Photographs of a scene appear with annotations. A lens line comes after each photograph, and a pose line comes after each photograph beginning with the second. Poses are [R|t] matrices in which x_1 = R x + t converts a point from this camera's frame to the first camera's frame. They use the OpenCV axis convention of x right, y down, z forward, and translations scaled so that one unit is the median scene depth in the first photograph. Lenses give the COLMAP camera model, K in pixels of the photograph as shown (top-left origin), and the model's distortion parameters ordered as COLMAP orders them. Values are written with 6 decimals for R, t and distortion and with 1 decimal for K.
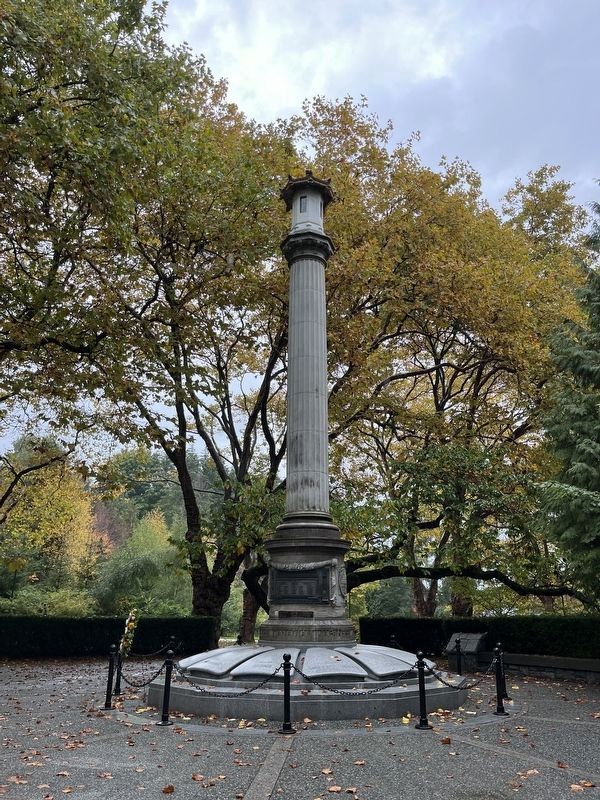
lens RADIAL K [[597.9, 0, 300.0], [0, 597.9, 400.0], [0, 0, 1]] dist [0.006275, -0.005088]
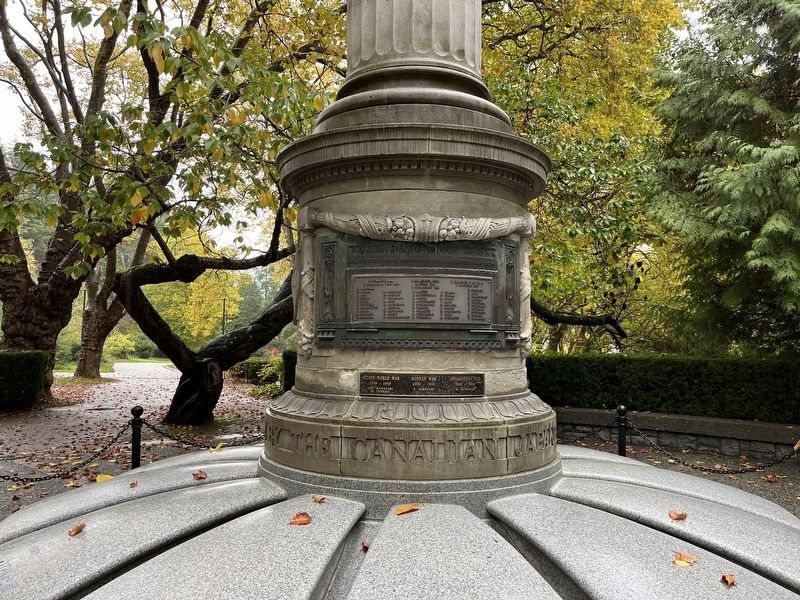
lens RADIAL K [[597.9, 0, 400.0], [0, 597.9, 300.0], [0, 0, 1]] dist [0.006275, -0.005088]
pose [[0.913316, 0.028344, 0.406263, -0.135375], [-0.139814, 0.958767, 0.247424, 0.243627], [-0.382499, -0.282778, 0.879620, 0.745025]]
